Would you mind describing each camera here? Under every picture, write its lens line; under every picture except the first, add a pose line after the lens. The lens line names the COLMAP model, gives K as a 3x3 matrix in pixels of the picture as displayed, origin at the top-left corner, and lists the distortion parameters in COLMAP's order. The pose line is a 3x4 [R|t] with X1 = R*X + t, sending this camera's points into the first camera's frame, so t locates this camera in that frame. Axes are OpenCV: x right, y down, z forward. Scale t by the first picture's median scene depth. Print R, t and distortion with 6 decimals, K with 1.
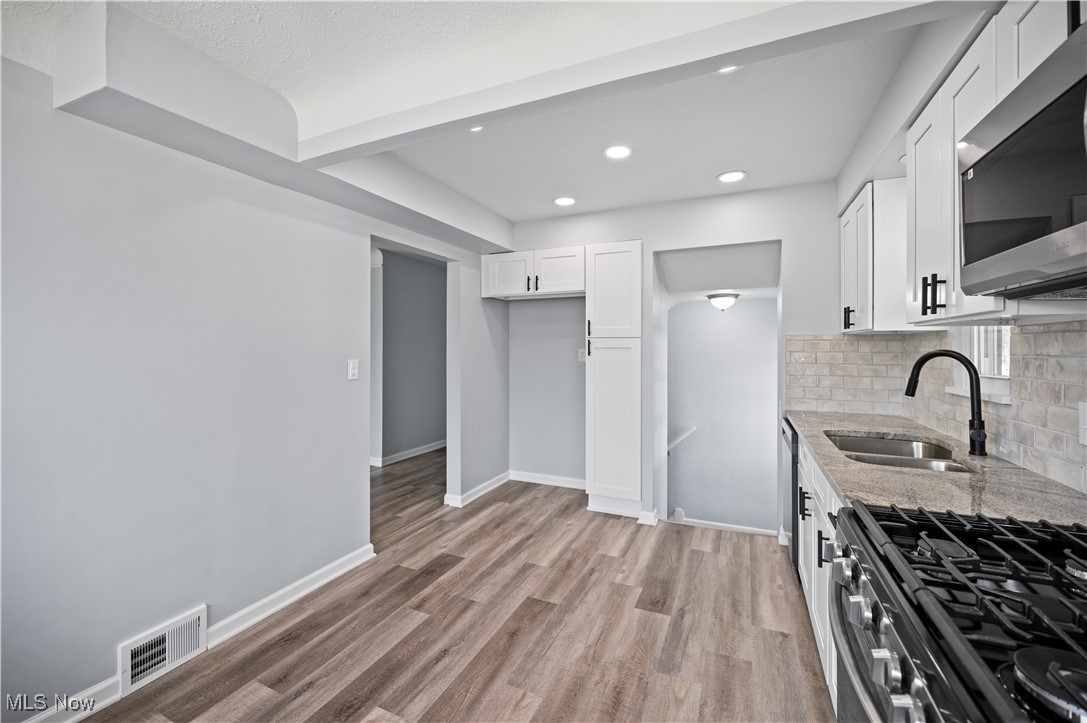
lens RADIAL K [[436.0, 0, 547.0], [0, 436.0, 348.0], [0, 0, 1]] dist [-0.009931, 0.000424]
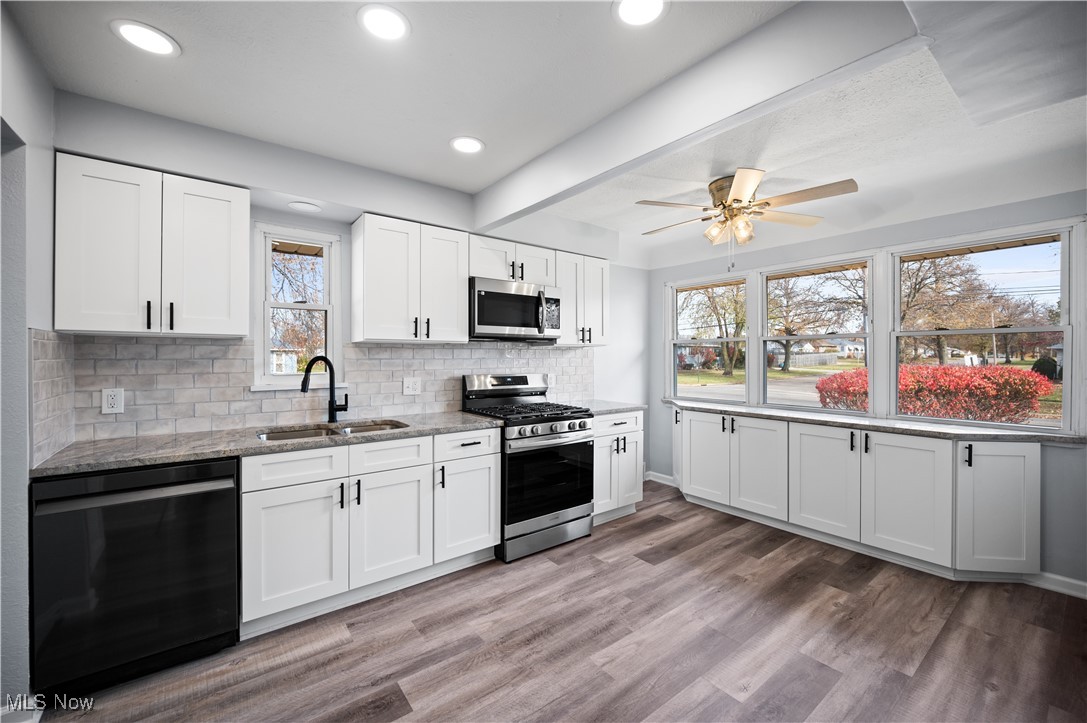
lens RADIAL K [[436.0, 0, 547.9], [0, 436.0, 359.1], [0, 0, 1]] dist [-0.009931, 0.000424]
pose [[-0.881021, -0.007418, 0.473019, -0.332288], [-0.005557, 0.999970, 0.005331, 0.001569], [-0.473044, 0.002068, -0.881036, 1.509199]]
